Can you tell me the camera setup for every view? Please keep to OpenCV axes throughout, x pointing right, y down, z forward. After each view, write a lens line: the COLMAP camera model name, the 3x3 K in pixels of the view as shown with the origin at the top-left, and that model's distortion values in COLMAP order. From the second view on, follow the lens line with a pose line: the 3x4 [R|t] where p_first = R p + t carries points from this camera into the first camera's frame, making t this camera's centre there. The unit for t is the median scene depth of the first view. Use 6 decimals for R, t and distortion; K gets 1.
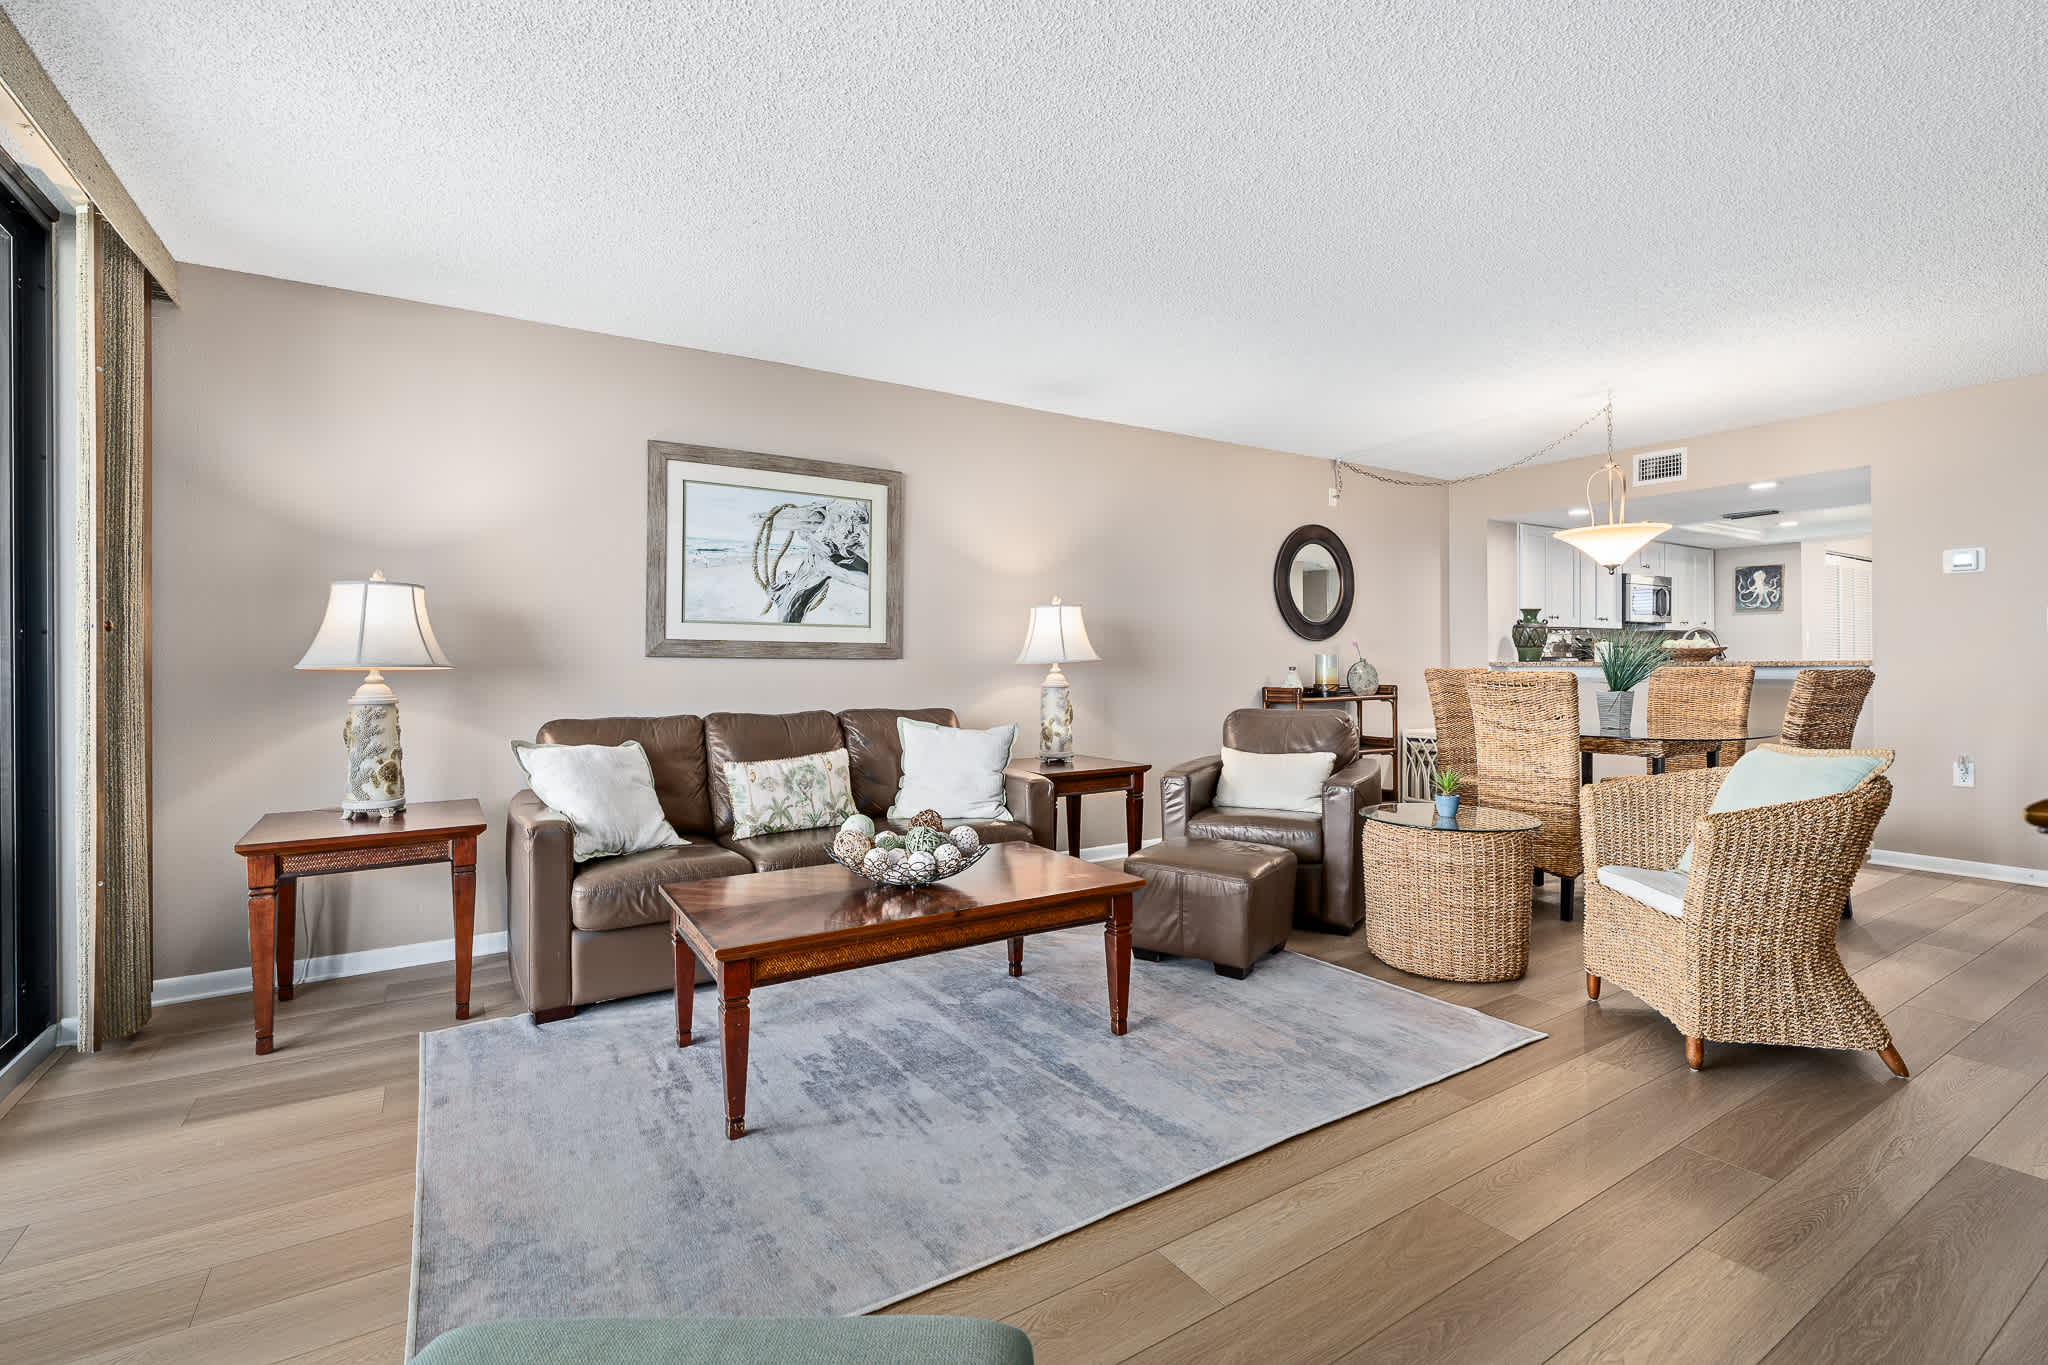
lens RADIAL K [[919.3, 0, 1024.7], [0, 919.3, 665.8], [0, 0, 1]] dist [-0.007432, 0.001799]
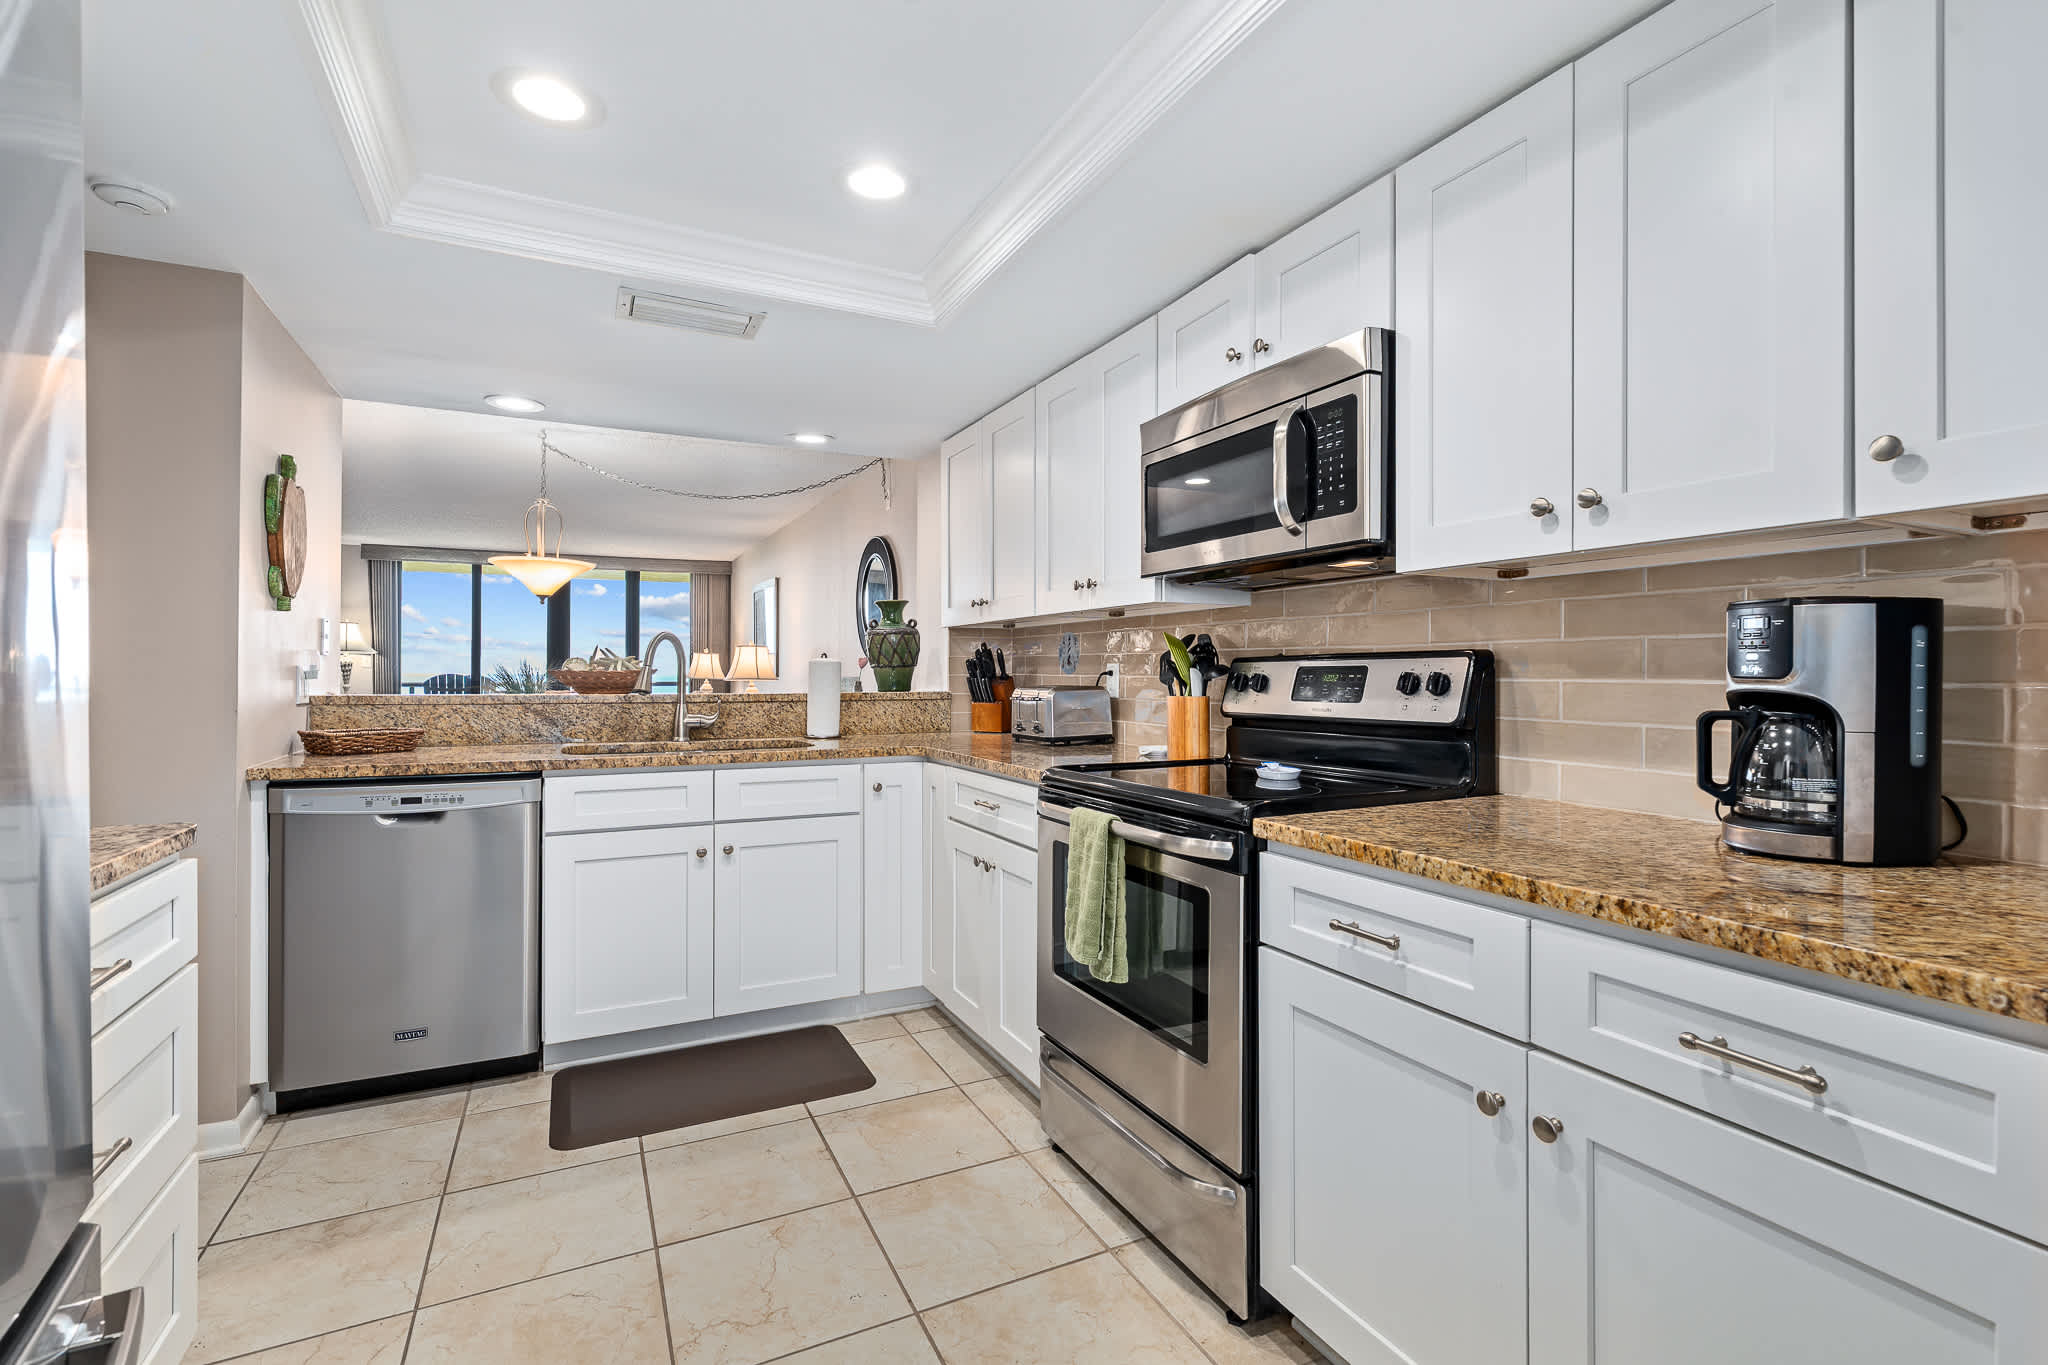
lens RADIAL K [[919.3, 0, 1029.7], [0, 919.3, 670.9], [0, 0, 1]] dist [-0.007432, 0.001799]
pose [[-0.102345, 0.001403, -0.994748, 1.695741], [-0.008768, 0.999959, 0.002313, -0.030404], [0.994710, 0.008958, -0.102328, 1.728132]]
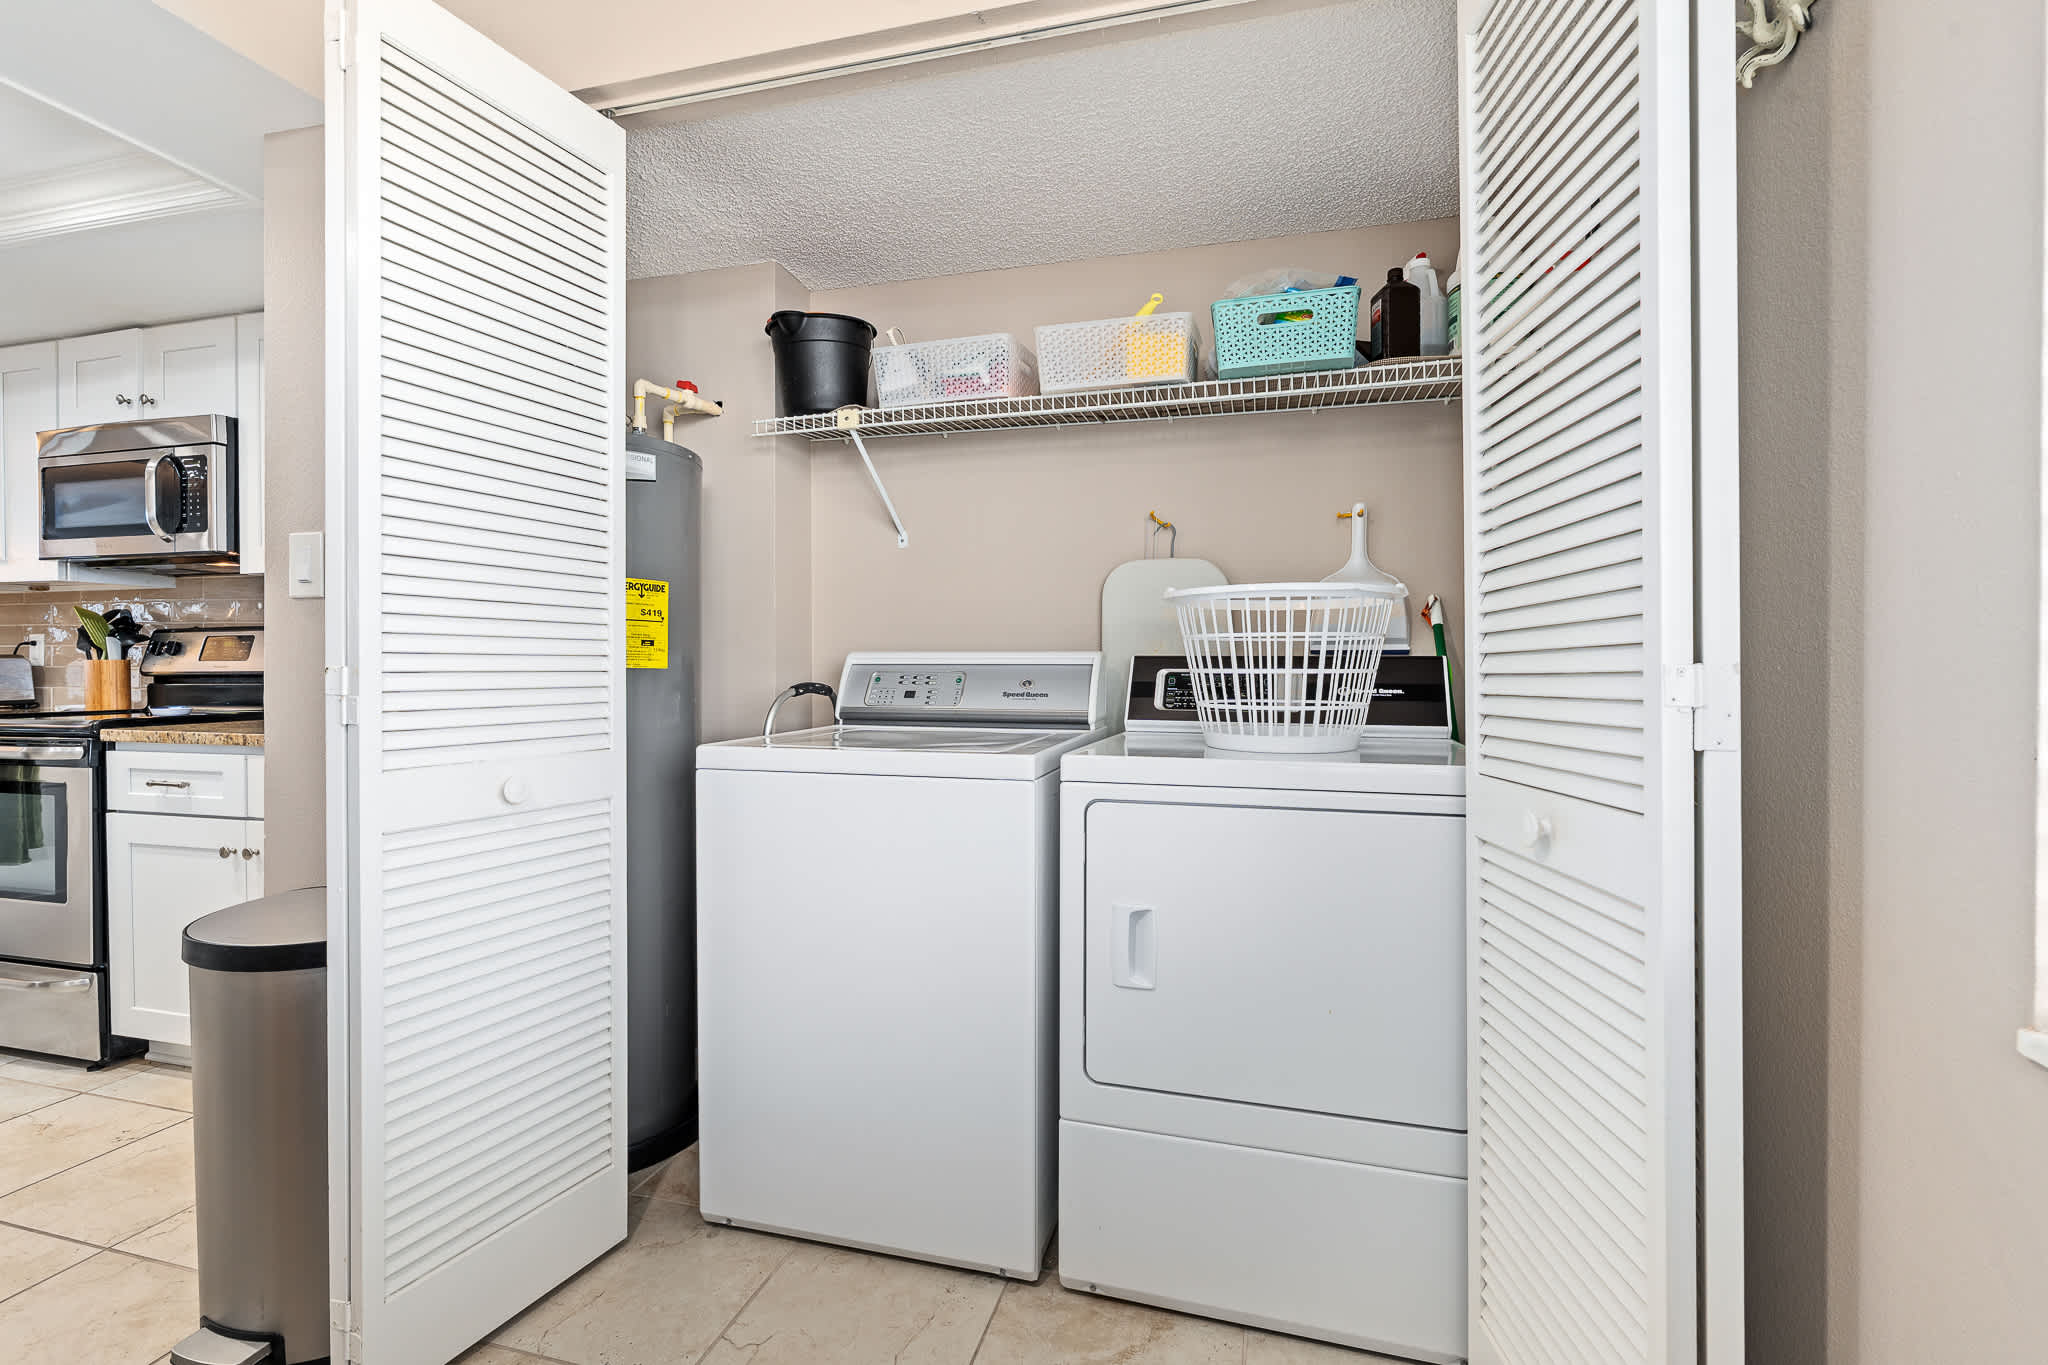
lens RADIAL K [[919.3, 0, 1025.7], [0, 919.3, 677.8], [0, 0, 1]] dist [-0.007432, 0.001799]
pose [[0.664951, 0.012283, -0.746786, 2.103026], [-0.008163, 0.999925, 0.009178, -0.012479], [0.746843, -0.000007, 0.665001, 1.829022]]
